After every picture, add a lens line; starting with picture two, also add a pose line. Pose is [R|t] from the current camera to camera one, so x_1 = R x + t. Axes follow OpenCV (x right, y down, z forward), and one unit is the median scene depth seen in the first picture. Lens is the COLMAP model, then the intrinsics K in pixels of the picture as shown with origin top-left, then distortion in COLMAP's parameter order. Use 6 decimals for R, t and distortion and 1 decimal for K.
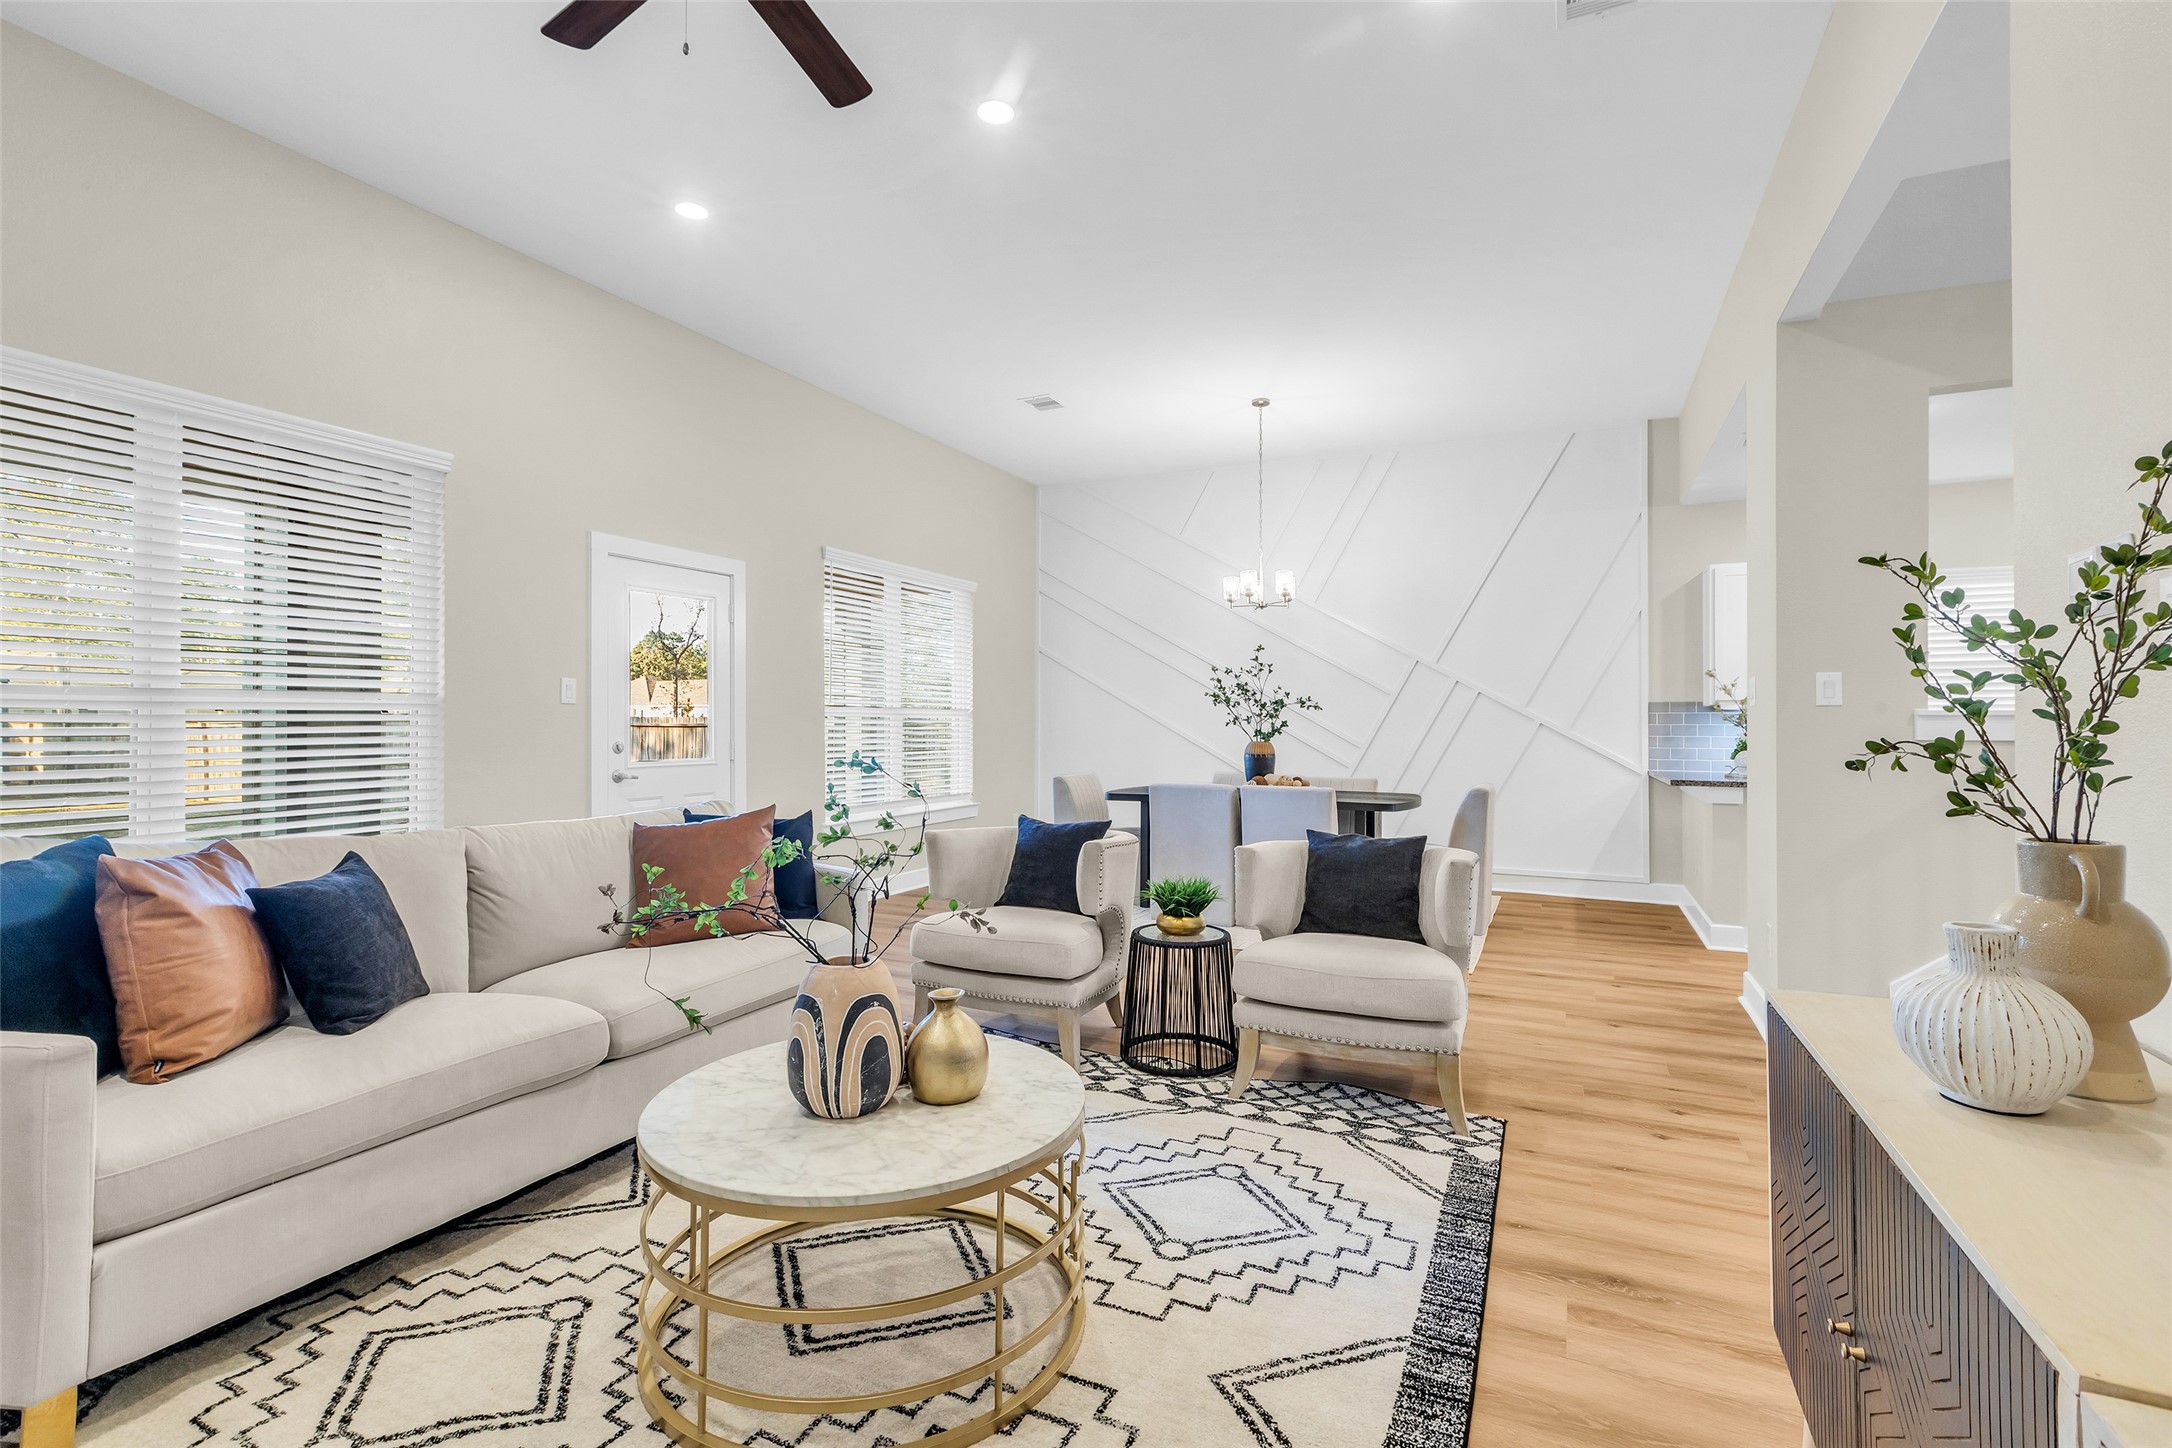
lens RADIAL K [[974.7, 0, 1109.2], [0, 974.7, 713.0], [0, 0, 1]] dist [0.002138, 0.001653]
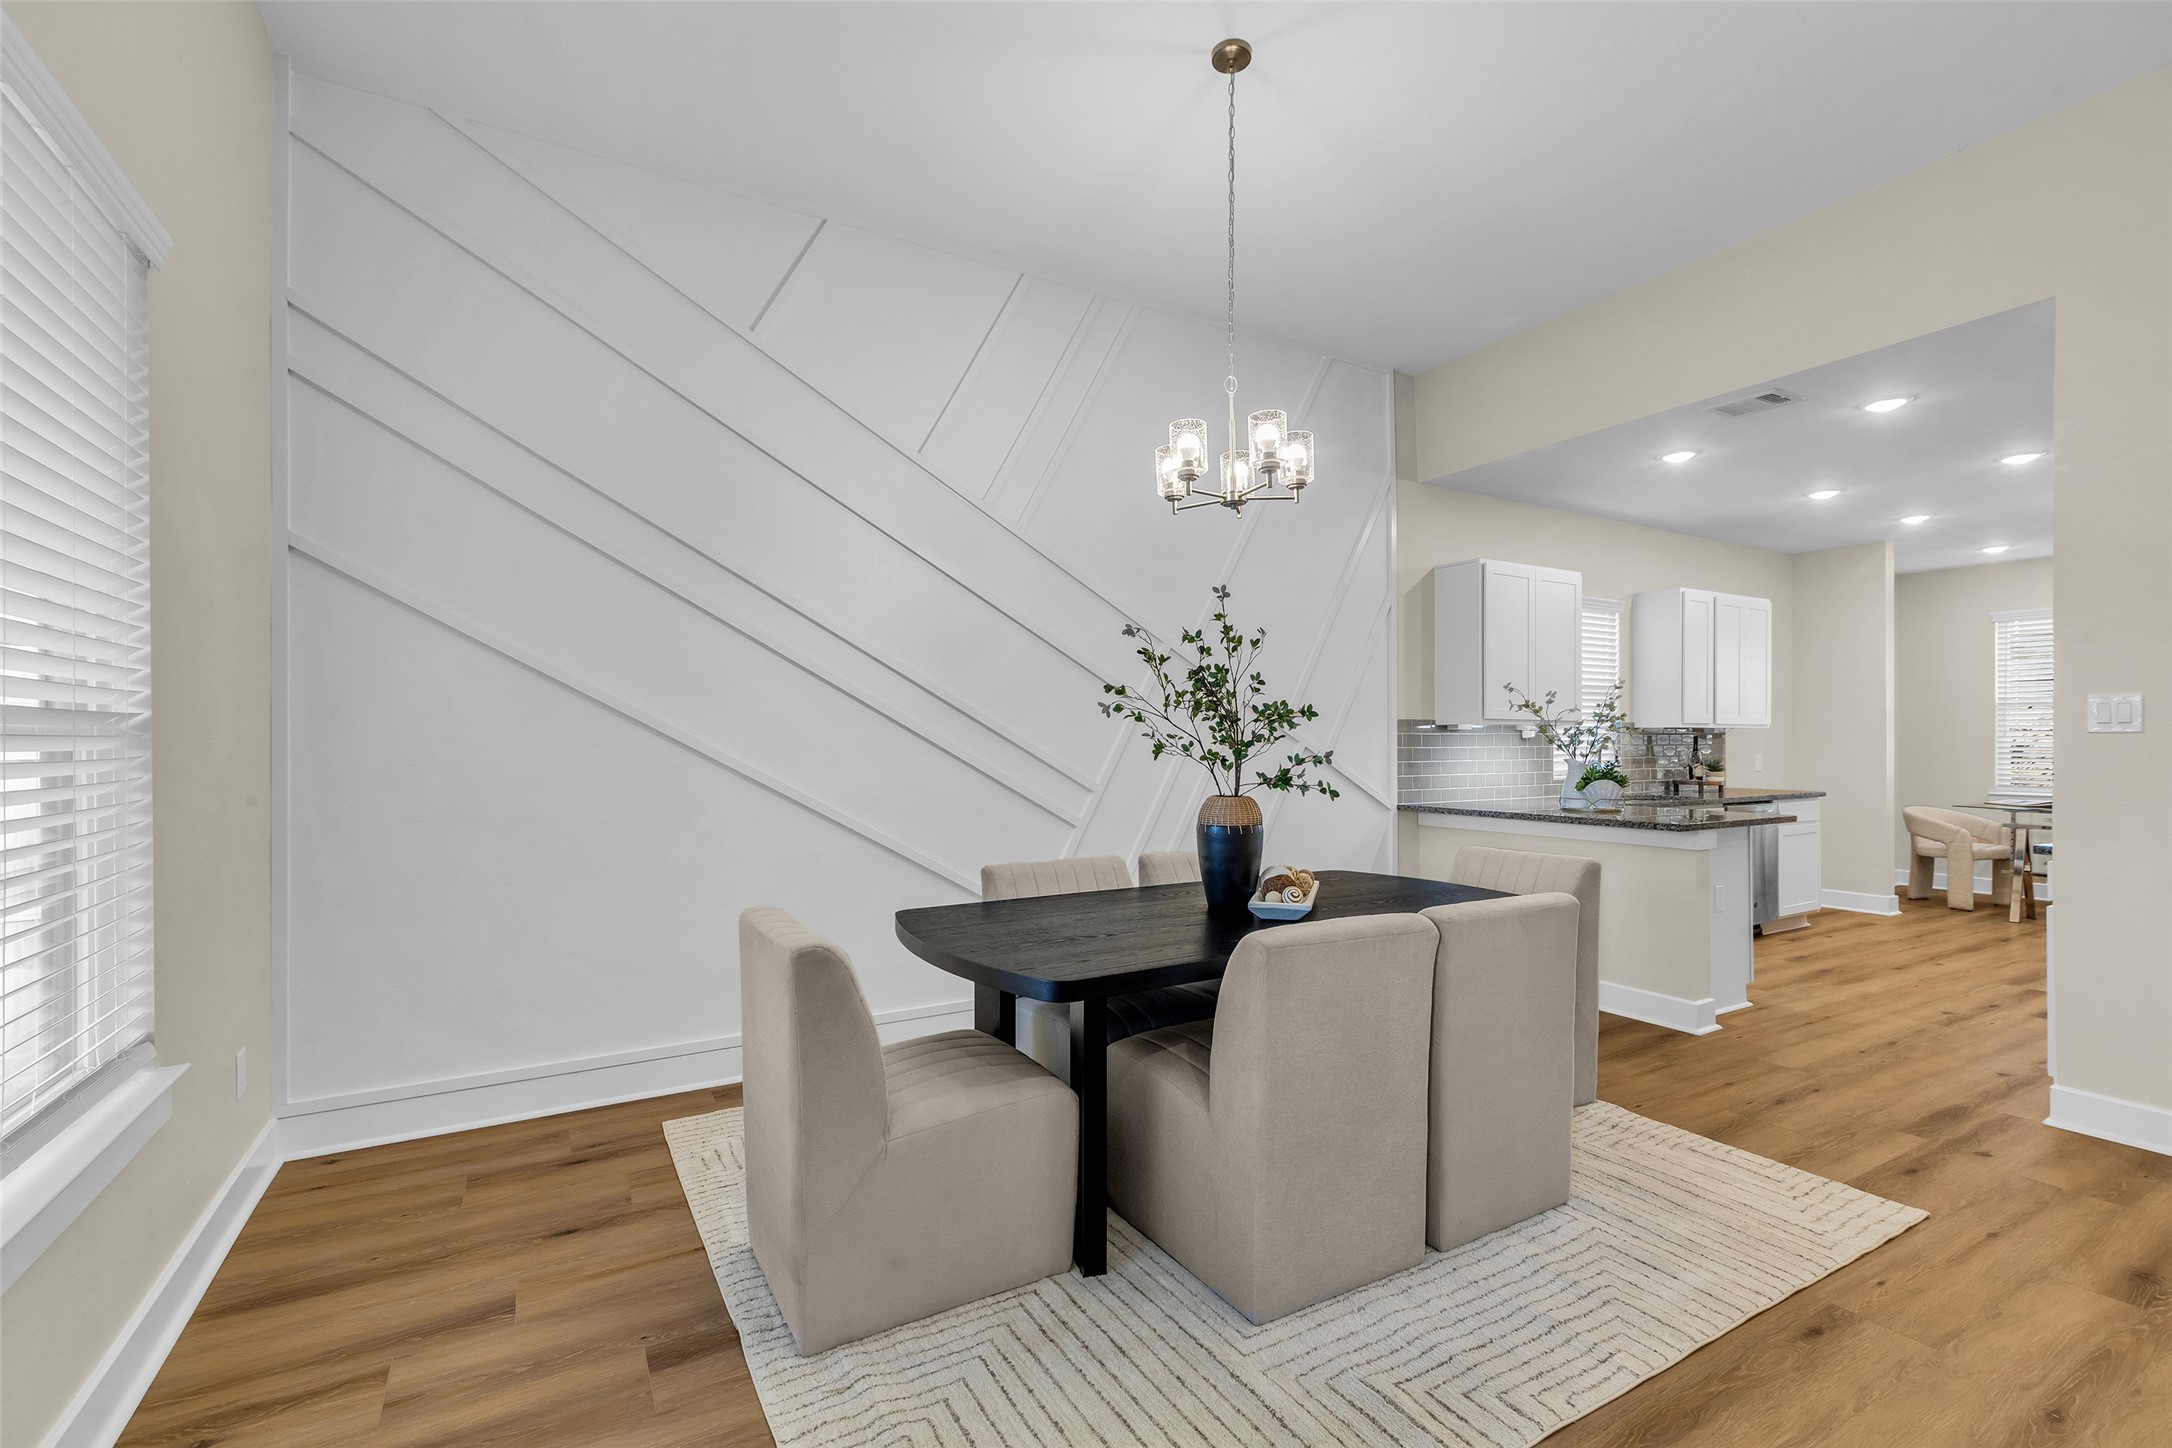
lens RADIAL K [[974.7, 0, 1093.2], [0, 974.7, 730.0], [0, 0, 1]] dist [0.002138, 0.001653]
pose [[0.564197, 0.006889, 0.825611, -0.699362], [-0.012888, 0.999917, 0.000464, 0.000347], [-0.825539, -0.010902, 0.564239, 2.049445]]
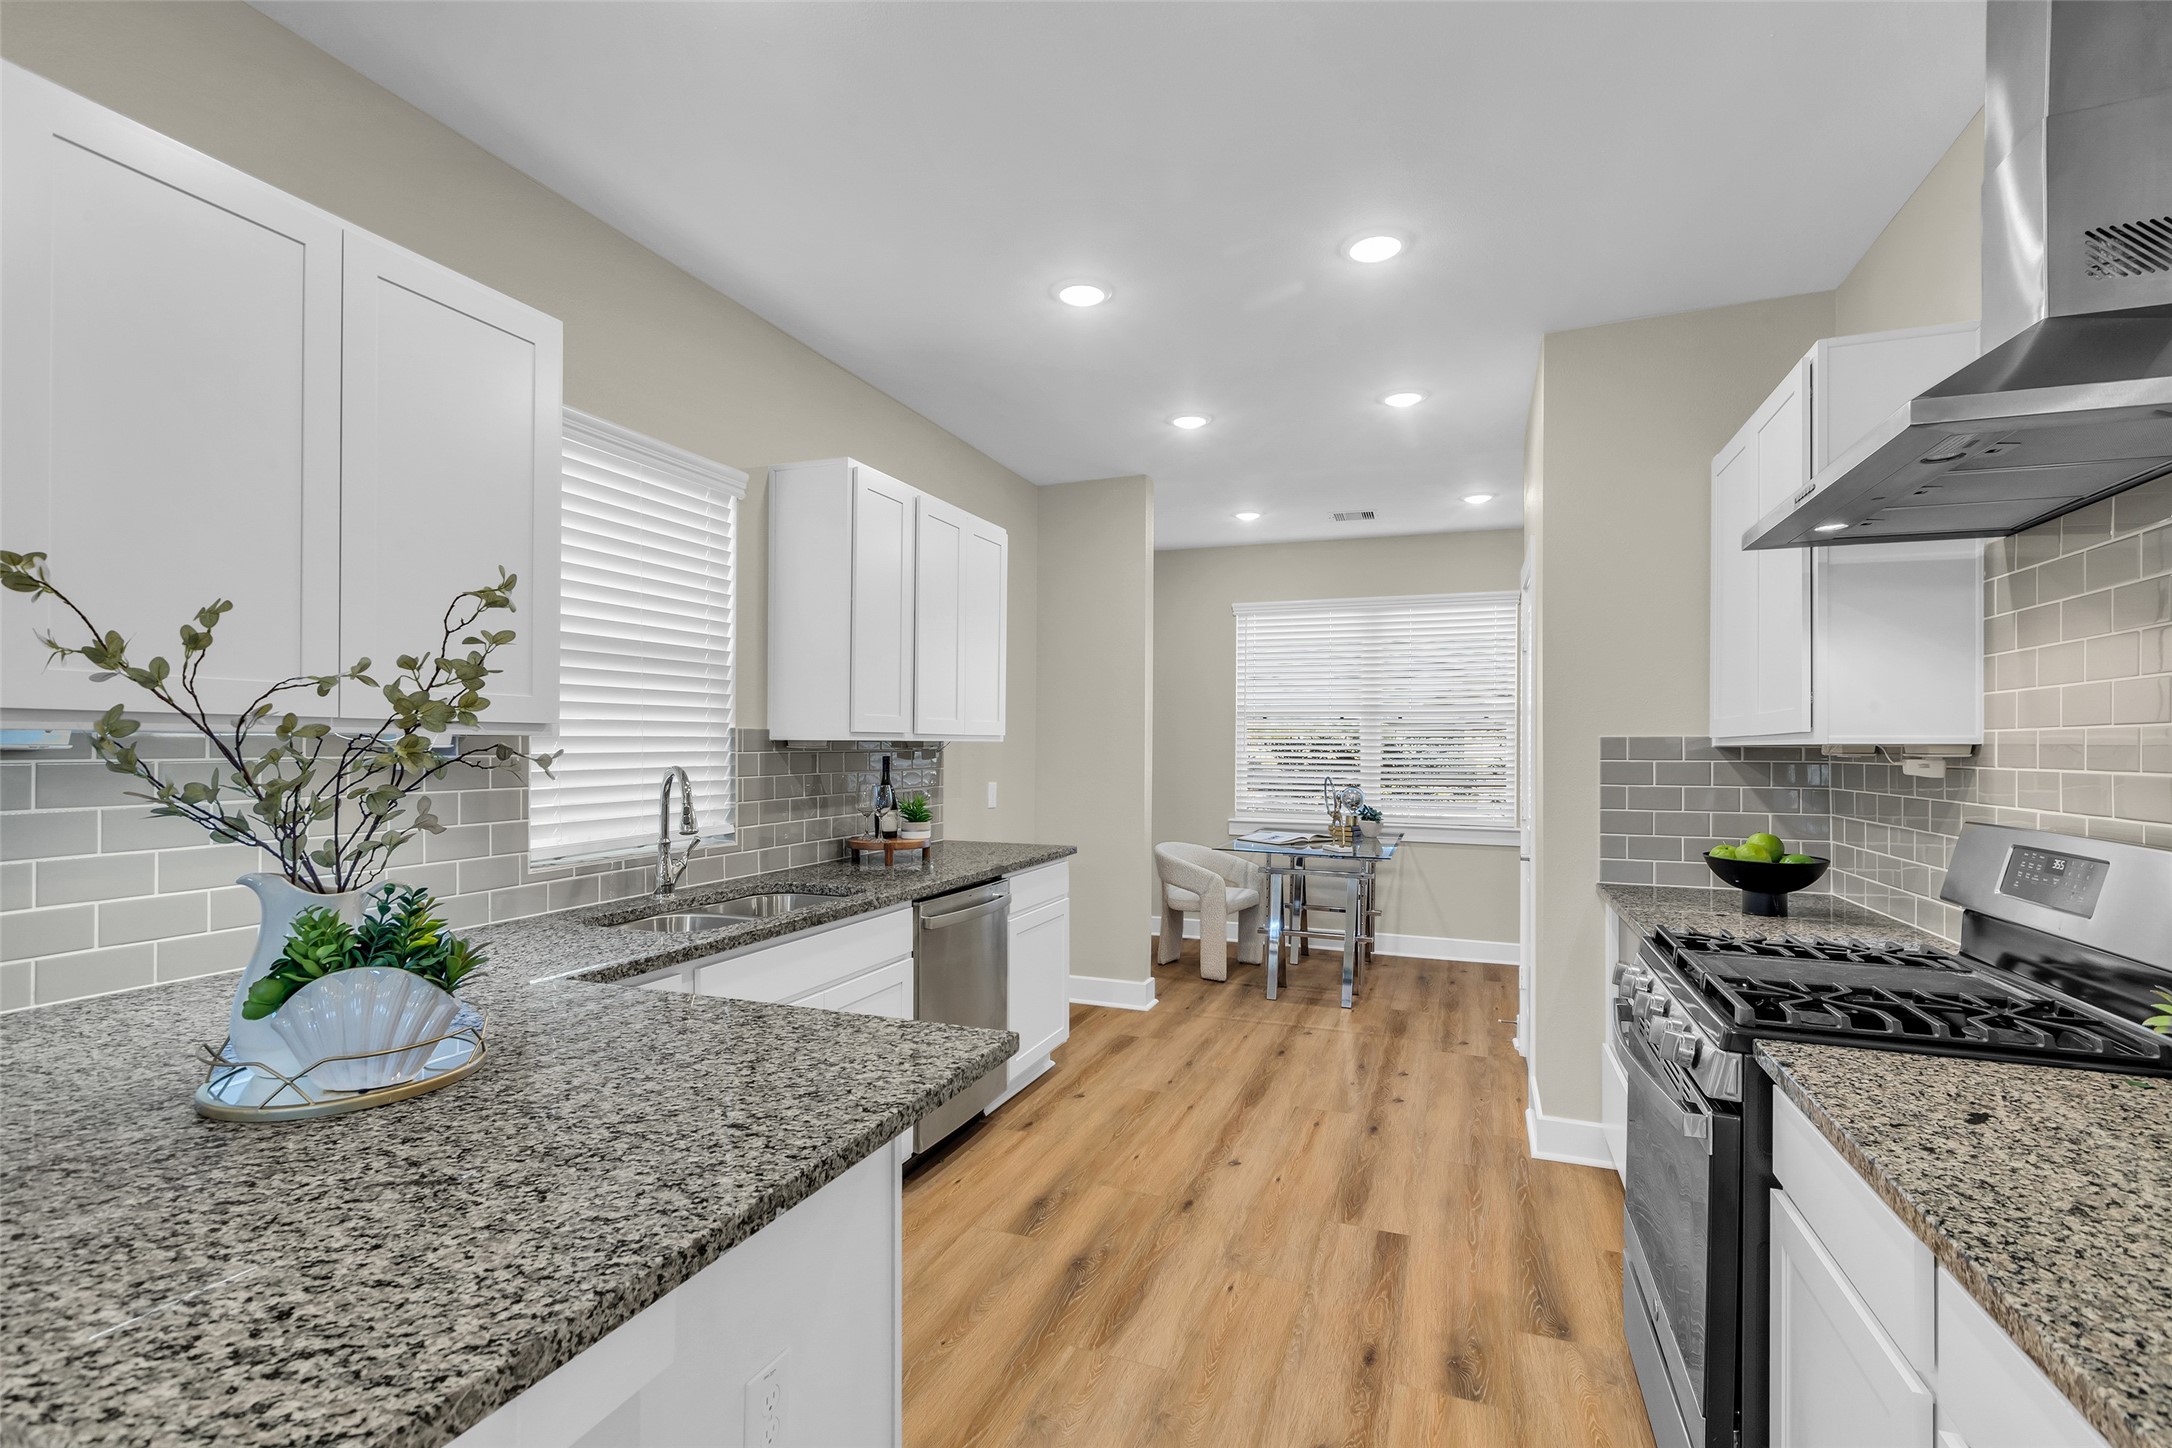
lens RADIAL K [[974.7, 0, 1086.3], [0, 974.7, 741.5], [0, 0, 1]] dist [0.002138, 0.001653]
pose [[-0.063469, 0.002019, 0.997982, 0.957197], [-0.019839, 0.999798, -0.003284, -0.025844], [-0.997787, -0.020008, -0.063416, 1.992834]]
